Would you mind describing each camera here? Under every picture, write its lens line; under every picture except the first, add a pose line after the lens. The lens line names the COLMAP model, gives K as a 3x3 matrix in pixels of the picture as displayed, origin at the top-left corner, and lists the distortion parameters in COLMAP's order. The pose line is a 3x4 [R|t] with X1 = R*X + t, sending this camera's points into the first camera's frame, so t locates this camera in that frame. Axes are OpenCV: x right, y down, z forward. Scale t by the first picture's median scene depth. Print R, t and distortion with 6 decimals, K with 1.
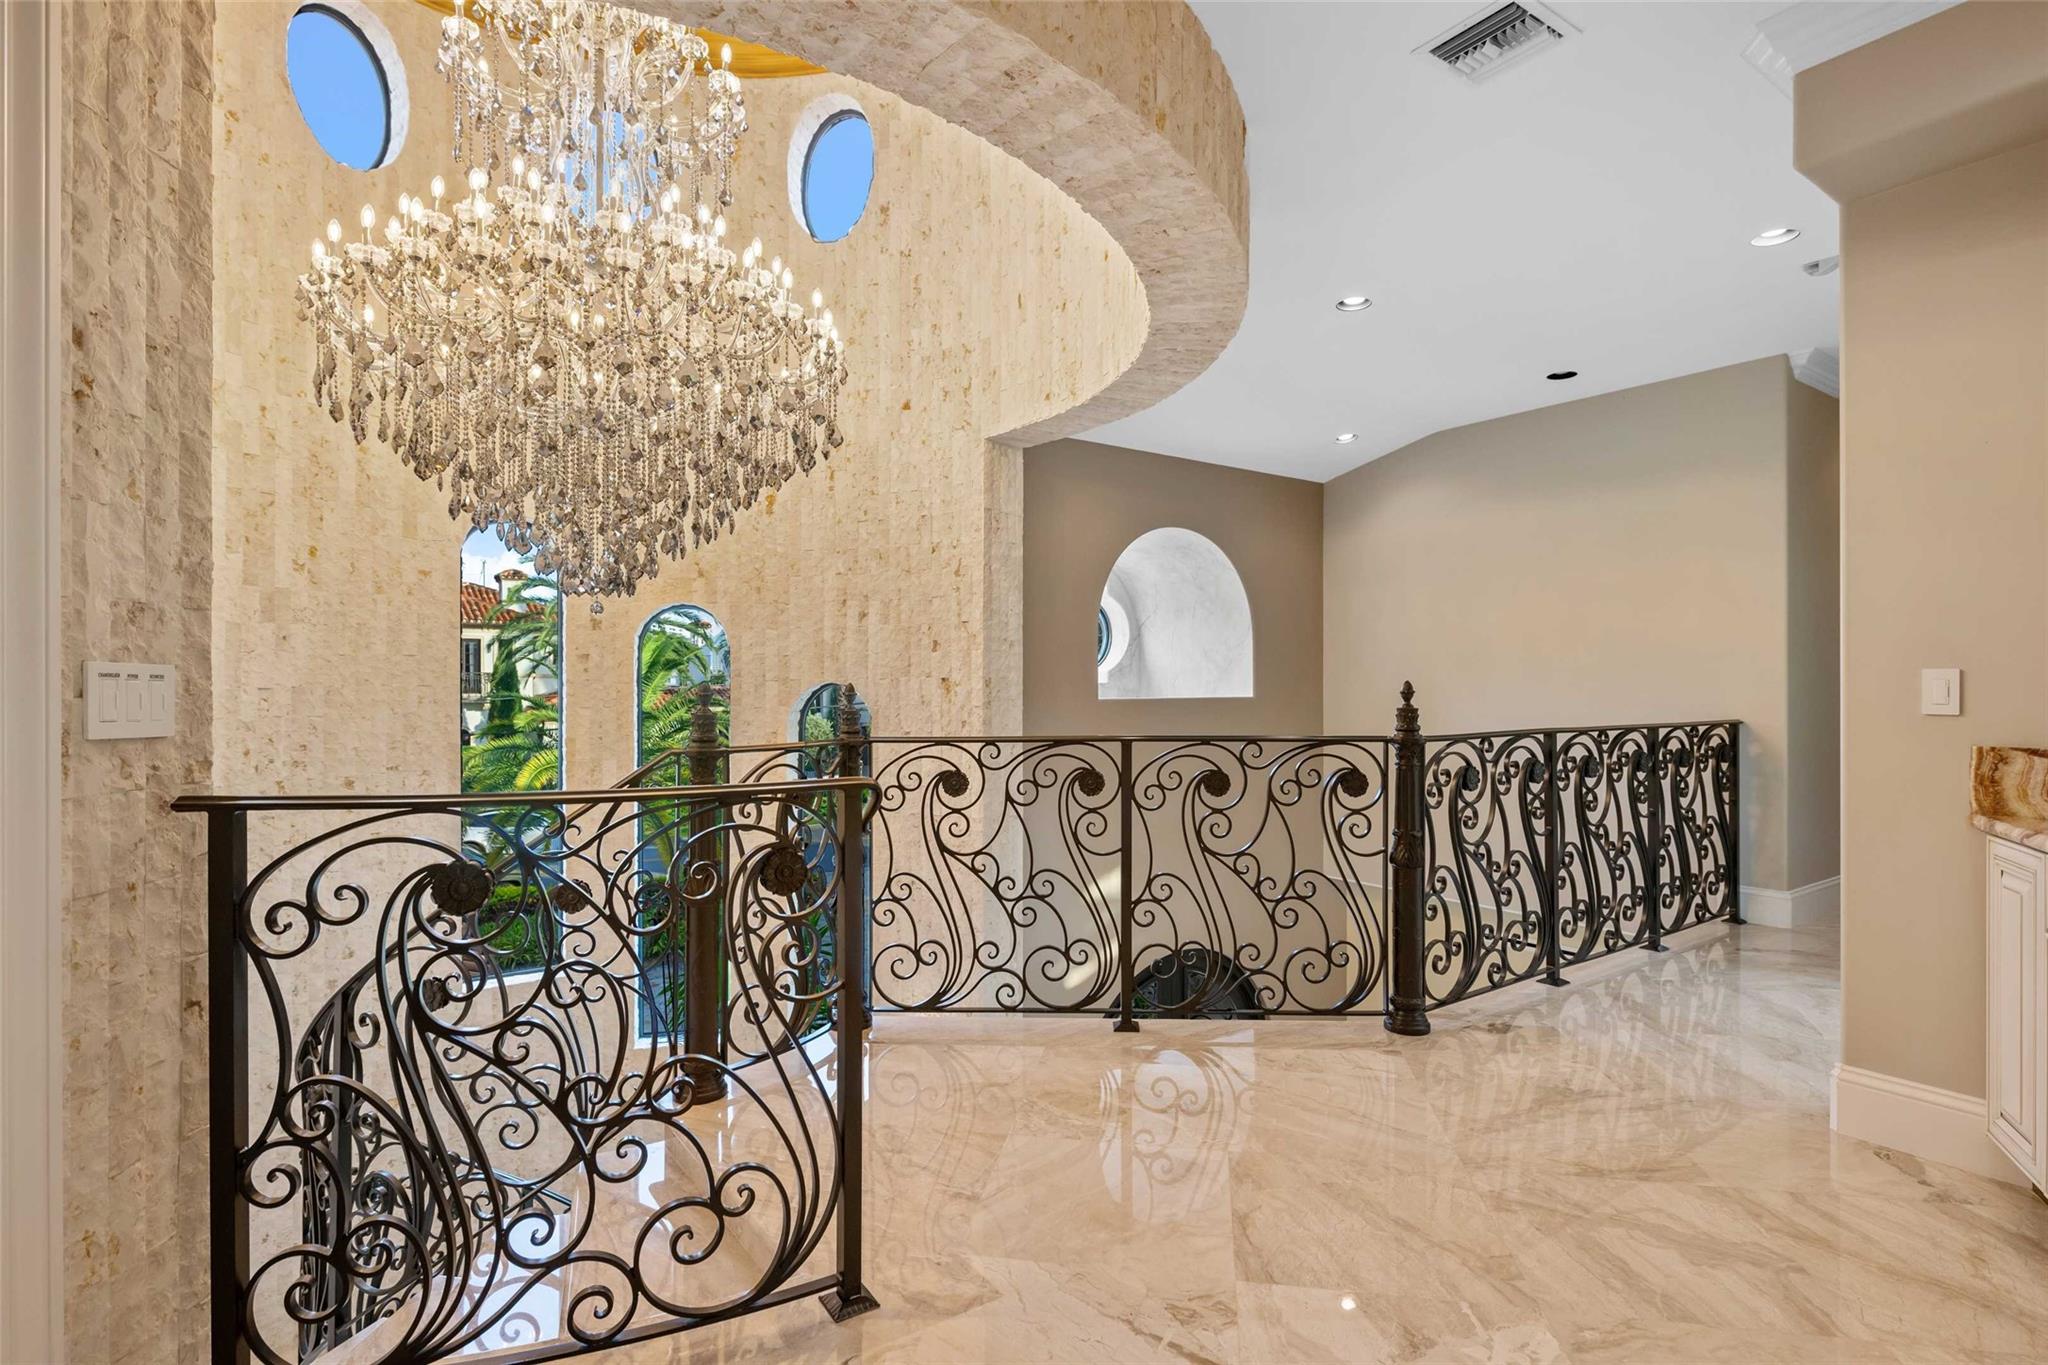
lens RADIAL K [[1036.2, 0, 1029.9], [0, 1036.2, 695.2], [0, 0, 1]] dist [-0.001200, -0.000400]
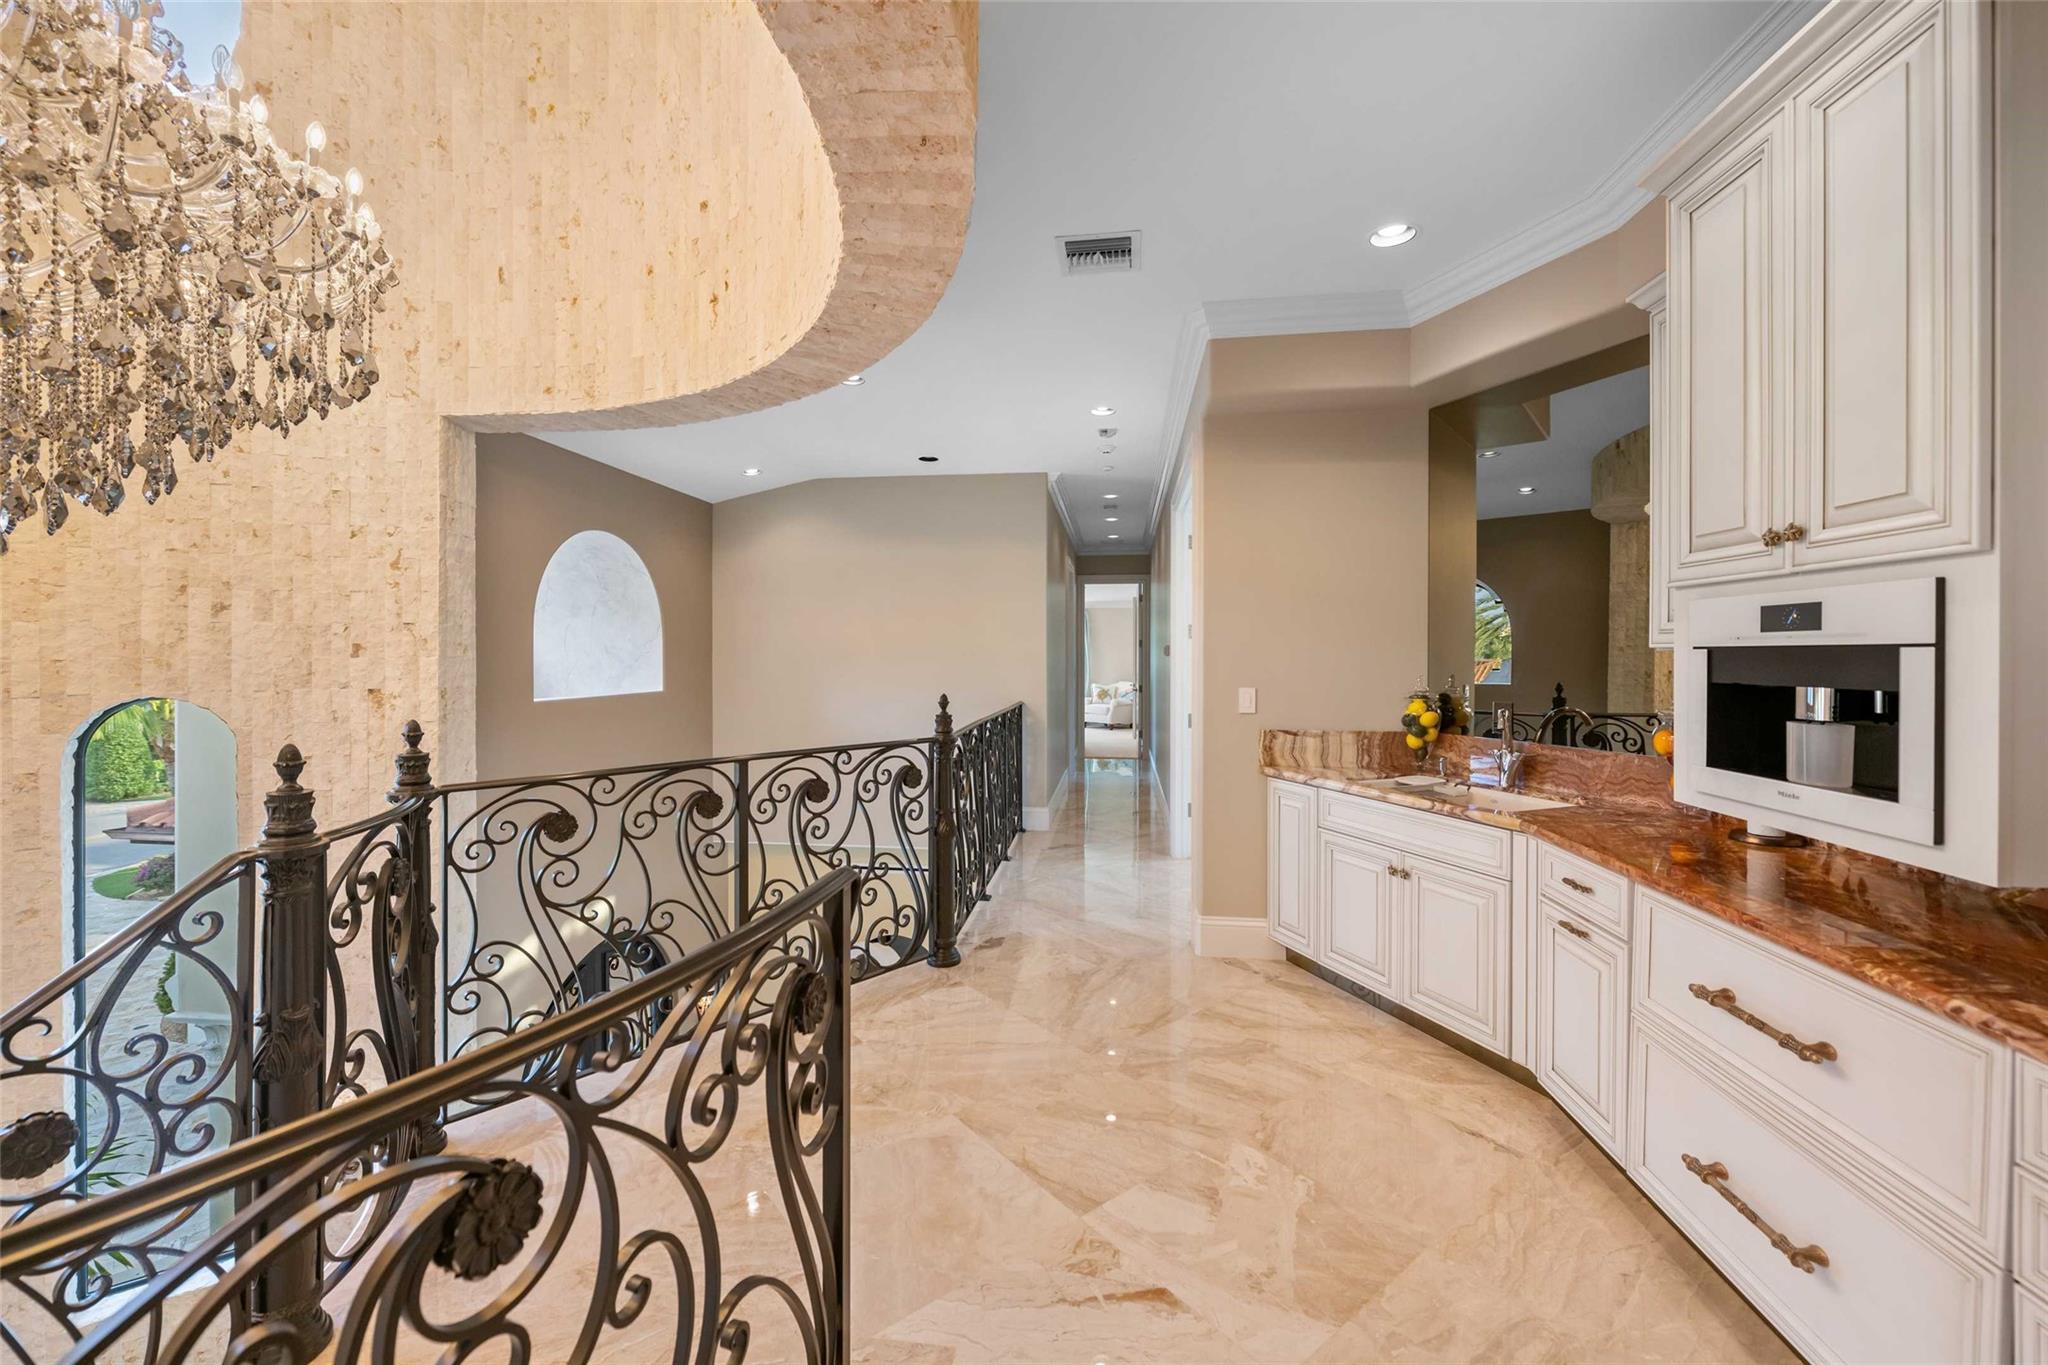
lens RADIAL K [[824.3, 0, 1036.5], [0, 824.3, 662.9], [0, 0, 1]] dist [0.001523, -0.000161]
pose [[0.664058, -0.005872, 0.747658, -0.230180], [0.004067, 0.999983, 0.004242, -0.039268], [-0.747670, 0.000224, 0.664070, 0.159796]]
